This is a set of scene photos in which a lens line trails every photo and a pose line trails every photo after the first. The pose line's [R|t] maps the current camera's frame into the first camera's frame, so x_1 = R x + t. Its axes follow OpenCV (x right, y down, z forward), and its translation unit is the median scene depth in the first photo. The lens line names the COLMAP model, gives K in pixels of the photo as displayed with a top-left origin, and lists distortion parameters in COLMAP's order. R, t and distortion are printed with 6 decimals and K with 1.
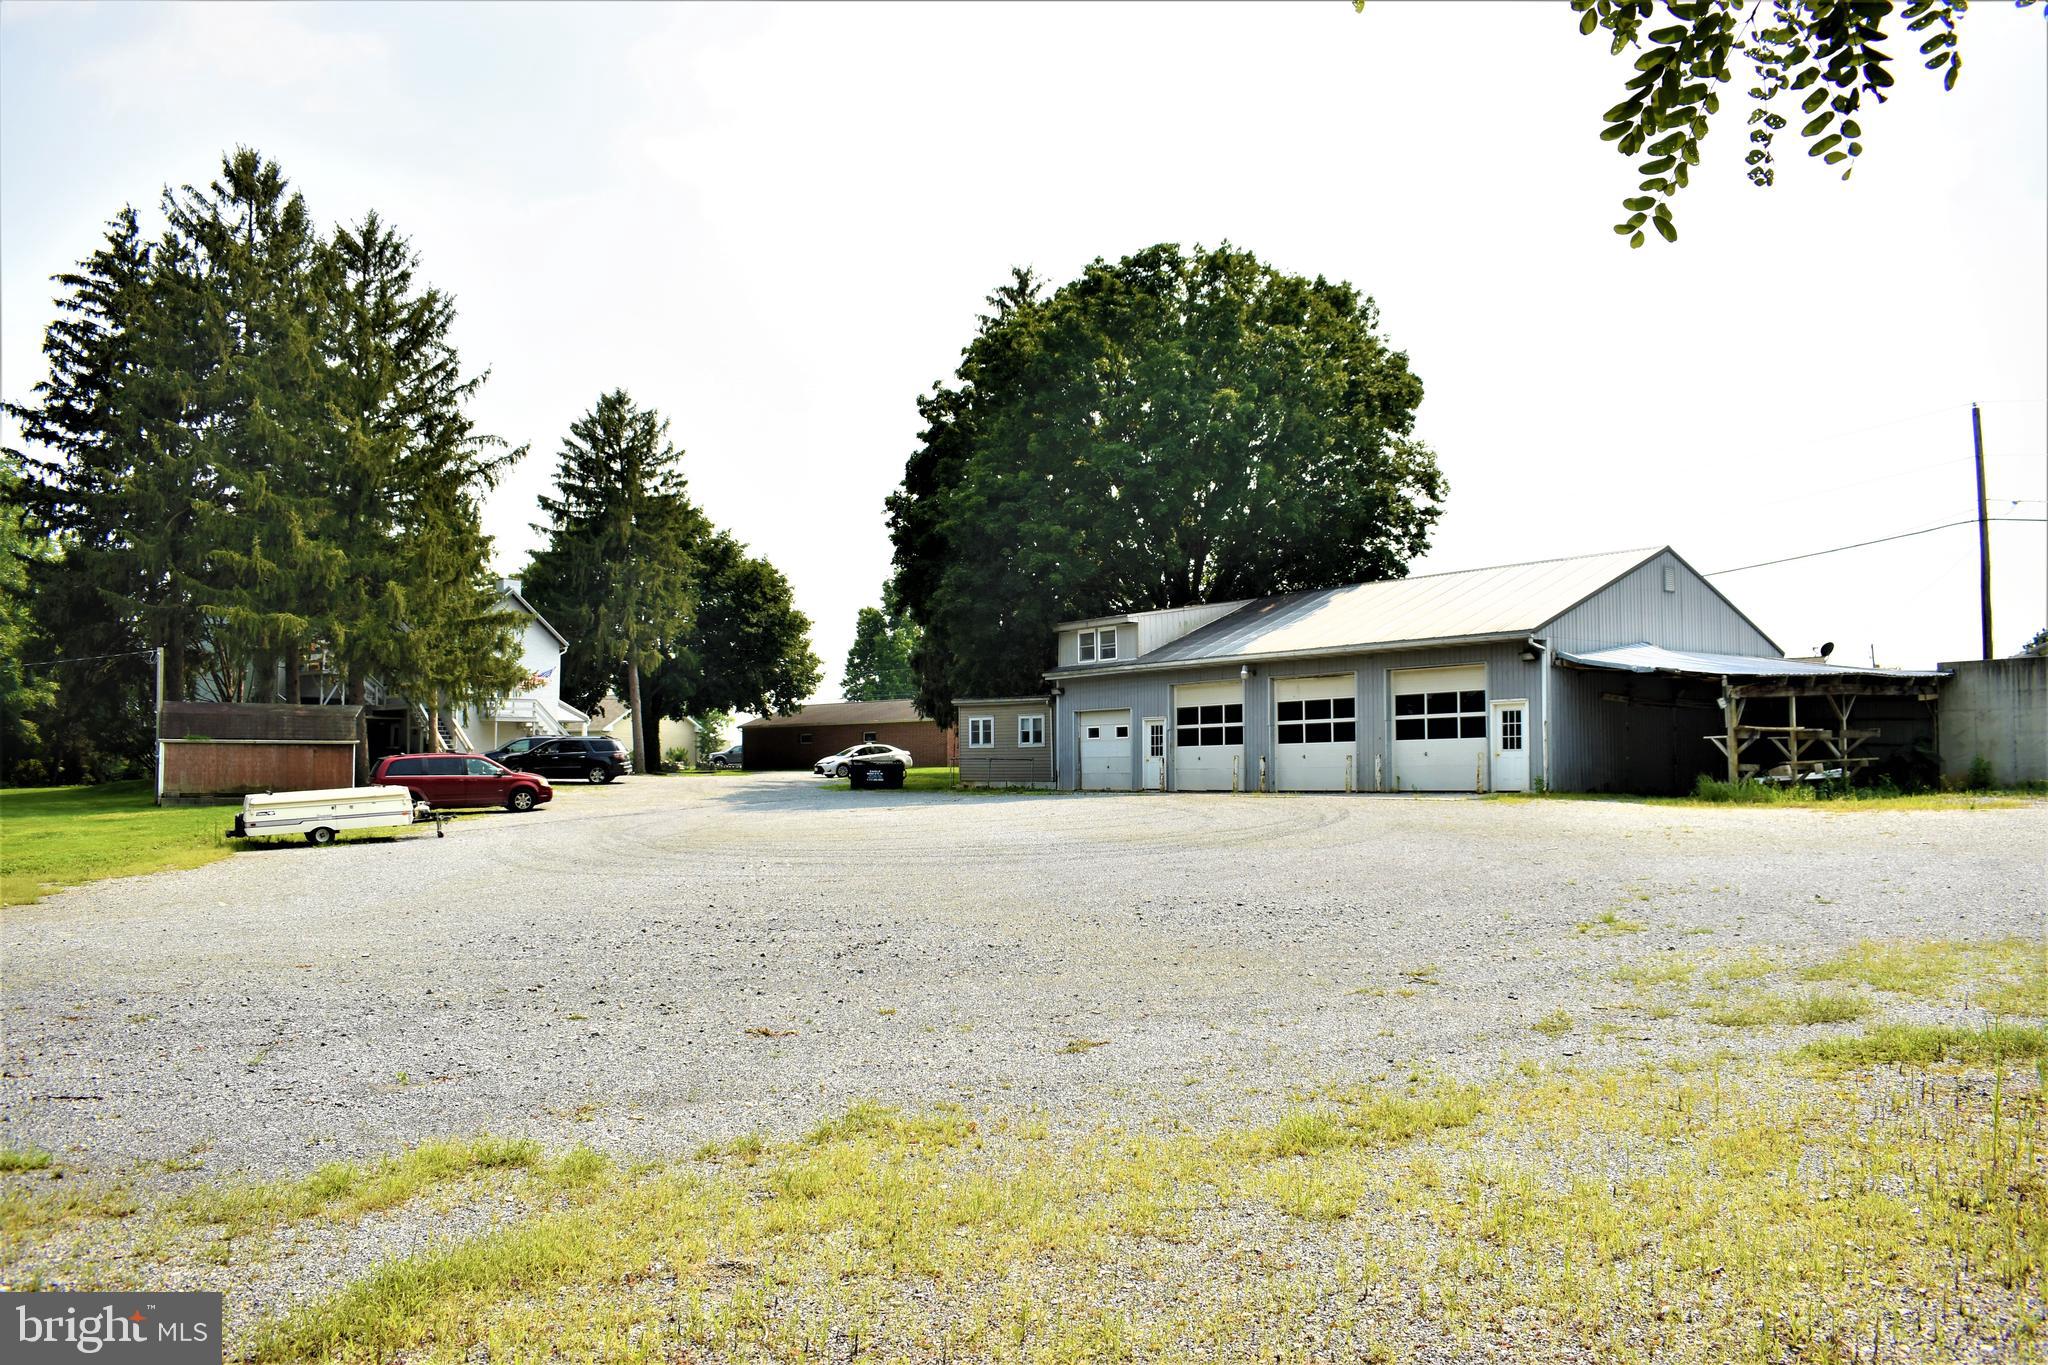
lens RADIAL K [[1602.9, 0, 1035.4], [0, 1602.9, 686.9], [0, 0, 1]] dist [-0.095153, 0.012175]
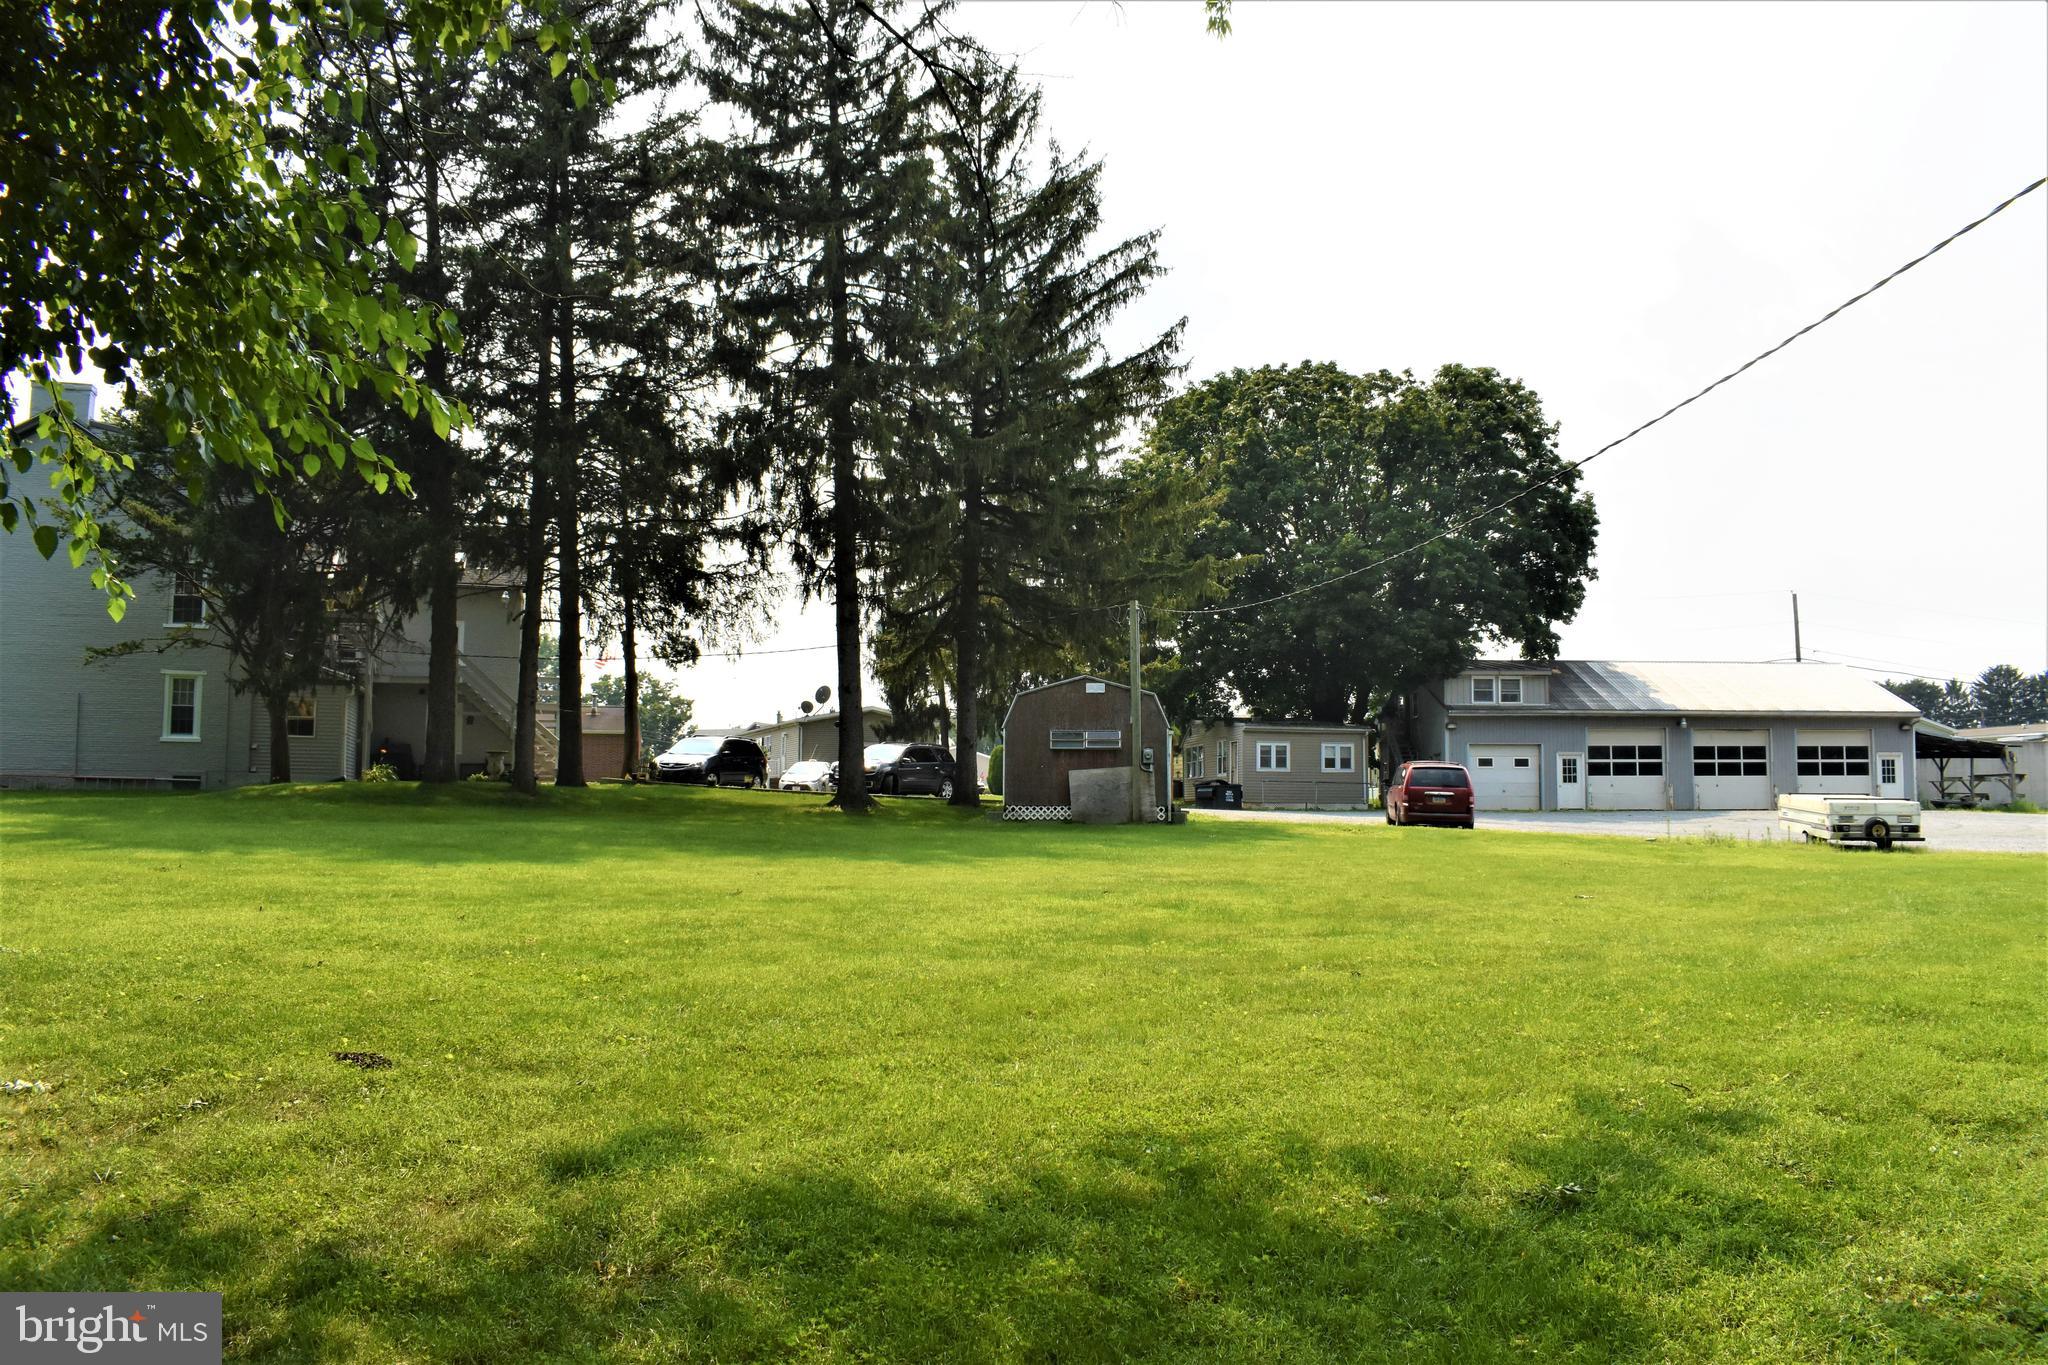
lens RADIAL K [[1602.9, 0, 1035.4], [0, 1602.9, 686.9], [0, 0, 1]] dist [-0.095153, 0.012175]
pose [[0.573658, 0.077083, 0.815460, -1.161821], [-0.052215, 0.996979, -0.057509, 0.059954], [-0.817429, -0.009589, 0.575950, 0.604984]]
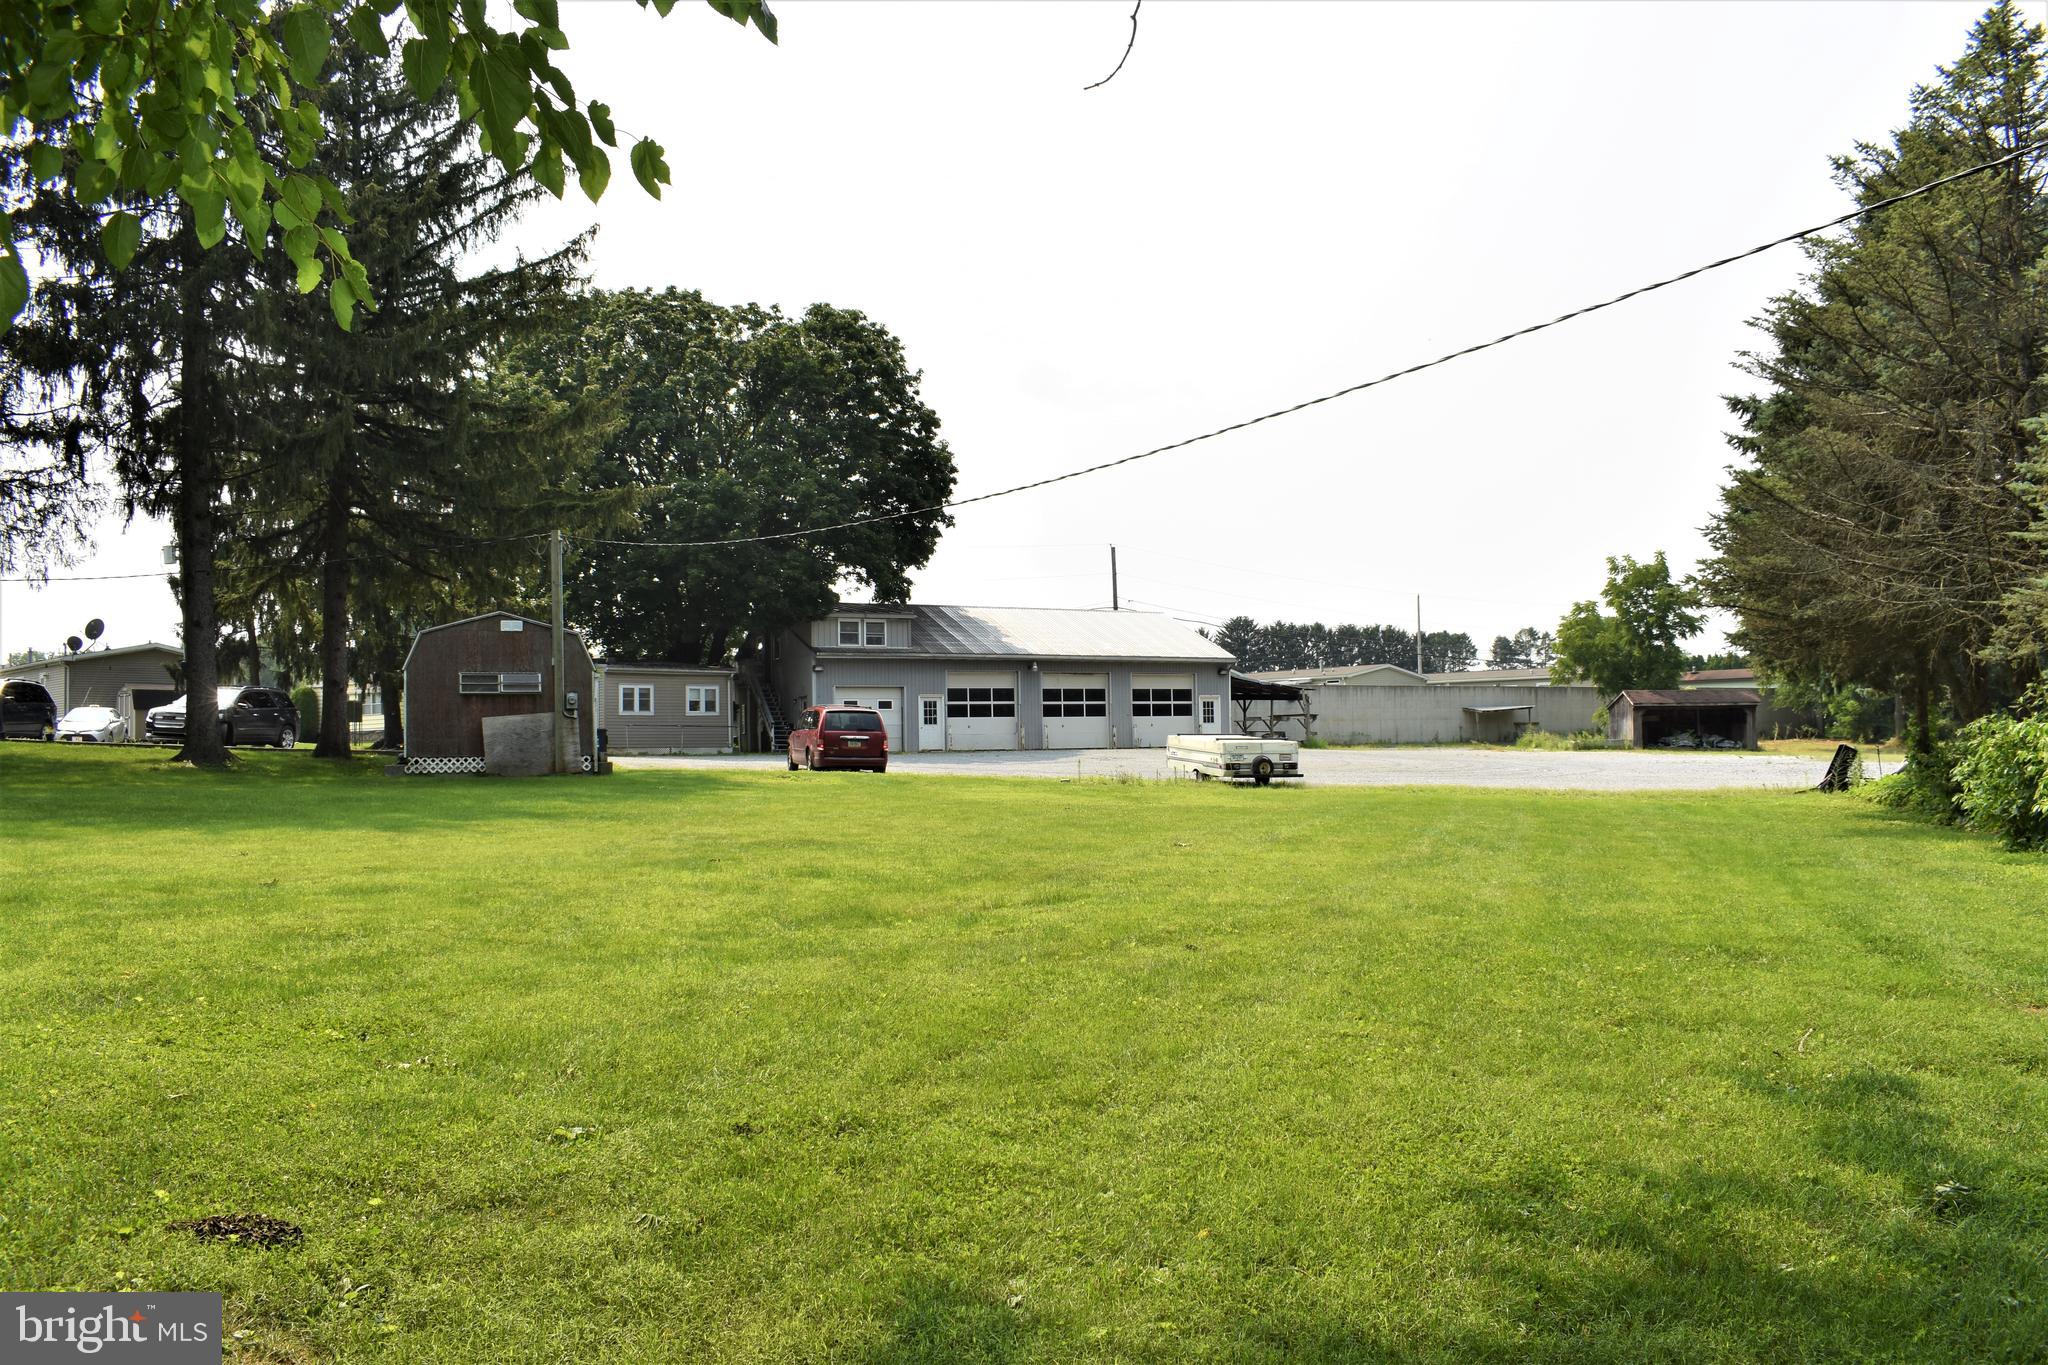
lens RADIAL K [[1602.9, 0, 1035.4], [0, 1602.9, 686.9], [0, 0, 1]] dist [-0.095153, 0.012175]
pose [[0.164415, 0.046270, 0.985305, -1.156216], [-0.037148, 0.998481, -0.040690, 0.060624], [-0.985692, -0.029912, 0.165884, 0.680705]]
